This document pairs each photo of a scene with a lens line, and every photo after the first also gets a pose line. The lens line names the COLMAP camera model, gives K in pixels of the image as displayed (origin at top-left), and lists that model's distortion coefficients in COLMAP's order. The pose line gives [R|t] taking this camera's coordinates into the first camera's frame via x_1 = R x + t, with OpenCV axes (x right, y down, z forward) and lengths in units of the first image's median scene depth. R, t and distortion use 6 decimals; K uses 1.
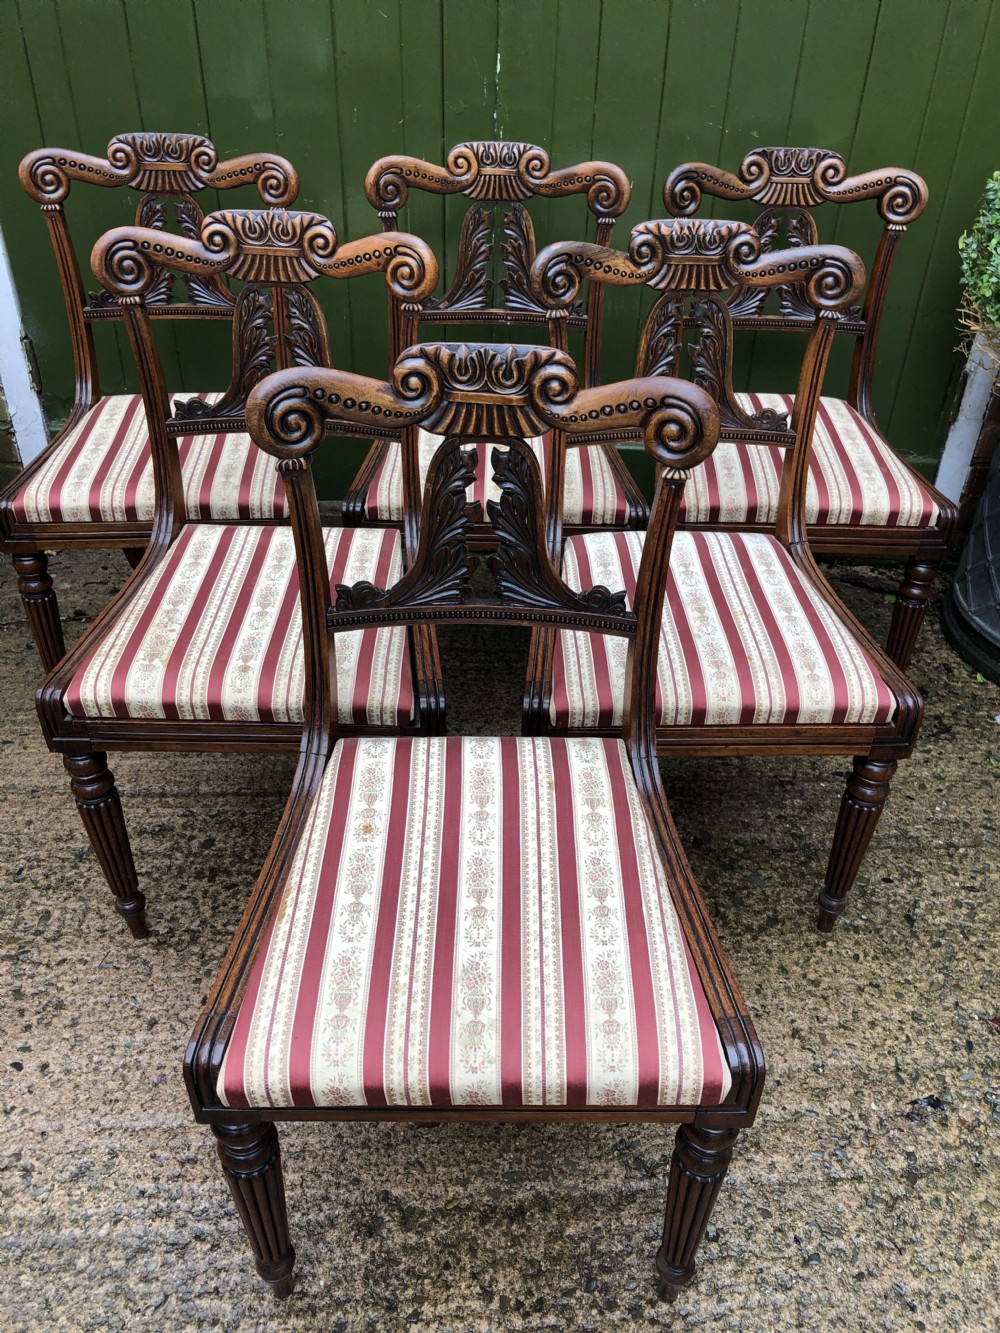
lens RADIAL K [[1084.0, 0, 506.9], [0, 1084.0, 662.9], [0, 0, 1]] dist [0.008939, 0.007983]
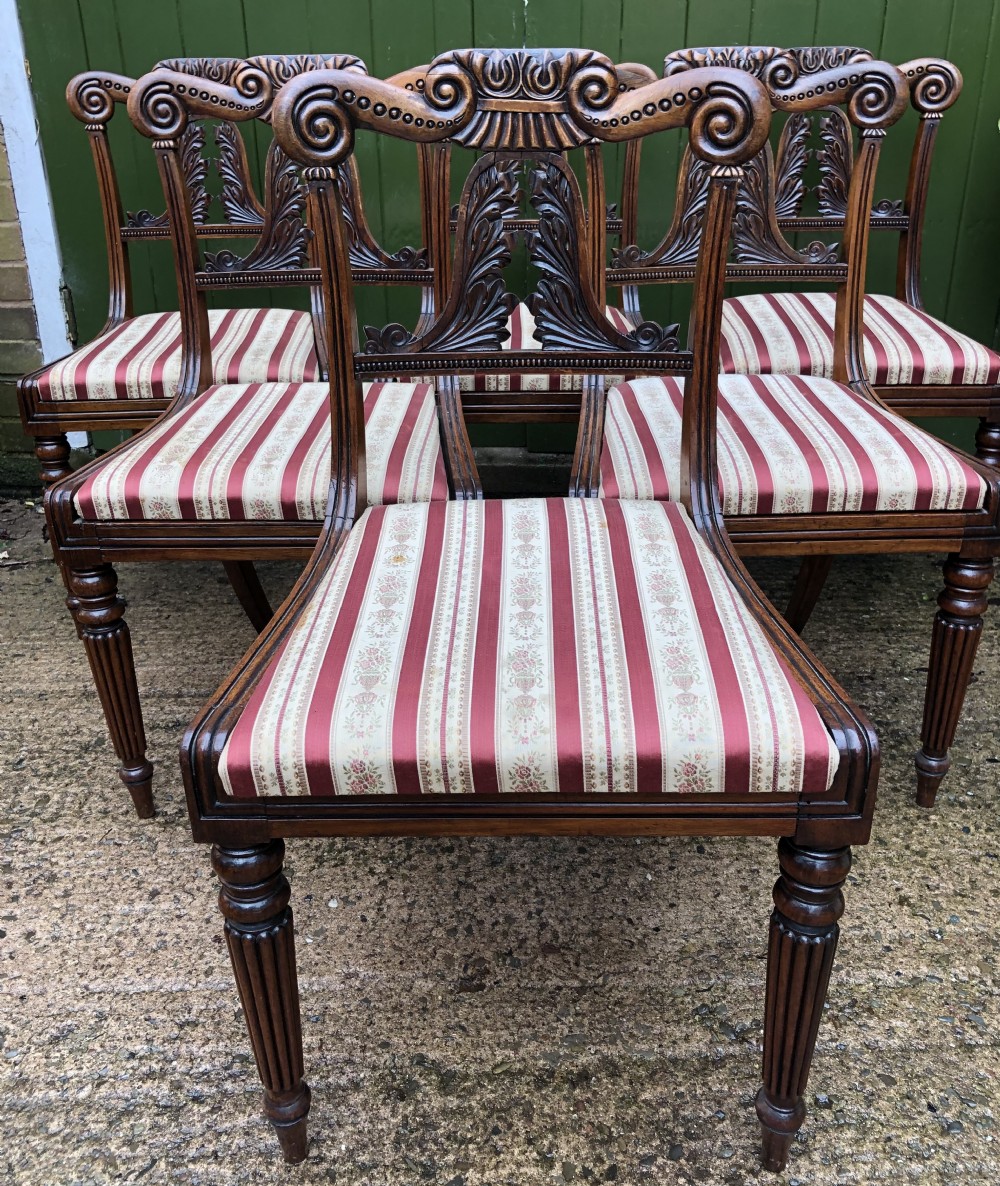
lens RADIAL K [[1111.6, 0, 490.2], [0, 1111.6, 575.5], [0, 0, 1]] dist [0.009160, 0.000000]
pose [[0.998593, -0.024981, -0.046779, -0.008440], [0.015332, 0.980429, -0.196277, 0.259043], [0.050766, 0.195283, 0.979432, 0.086244]]
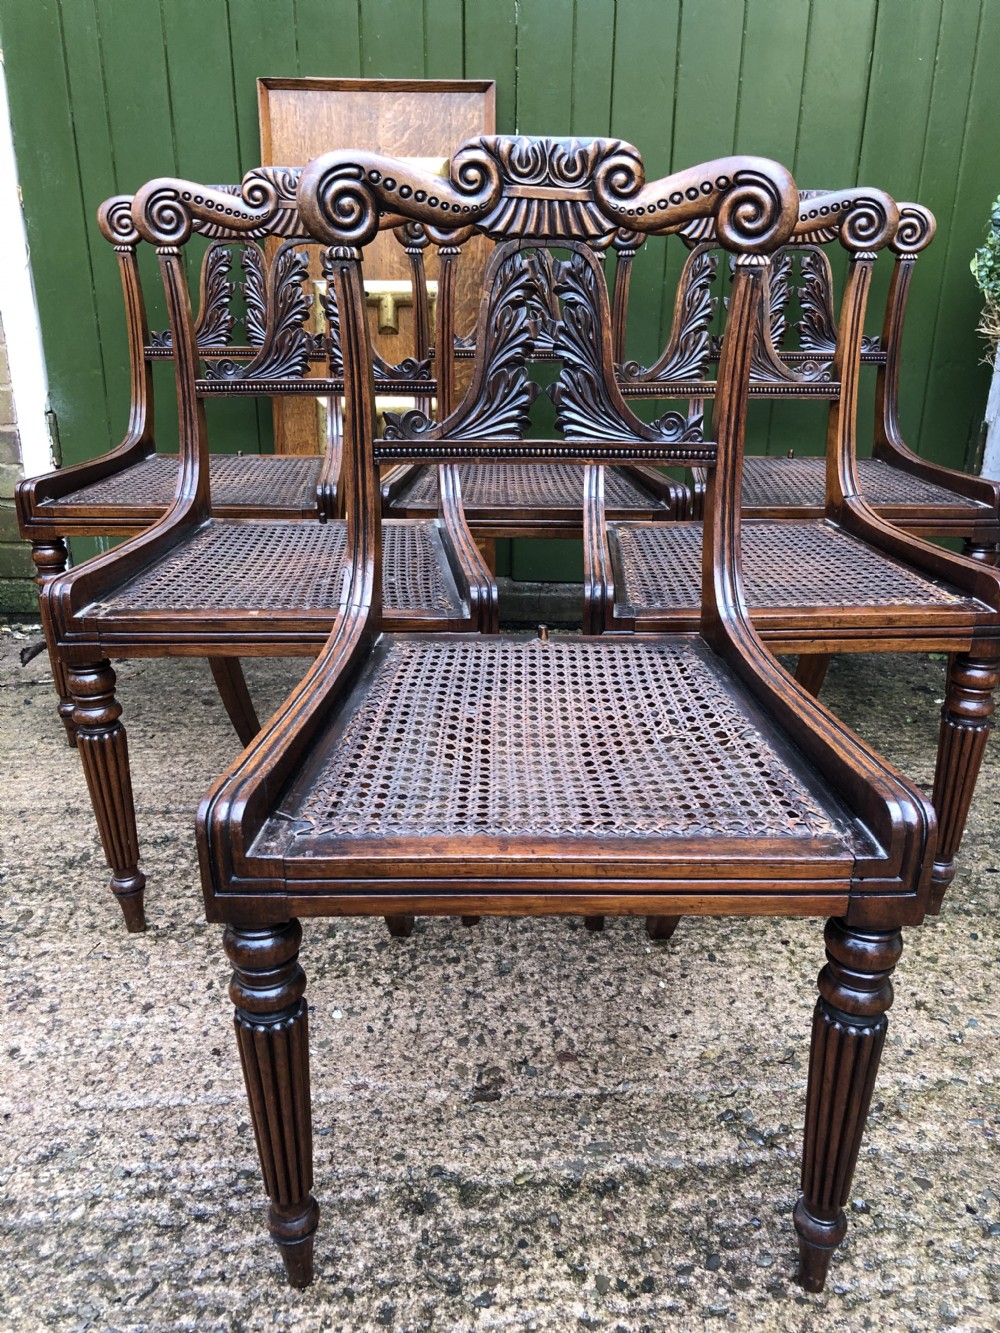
lens RADIAL K [[1084.0, 0, 501.1], [0, 1084.0, 672.2], [0, 0, 1]] dist [0.008939, 0.007983]
pose [[0.999735, -0.021929, 0.007038, -0.055800], [0.022997, 0.967111, -0.253311, 0.298687], [-0.001252, 0.253406, 0.967359, 0.129842]]
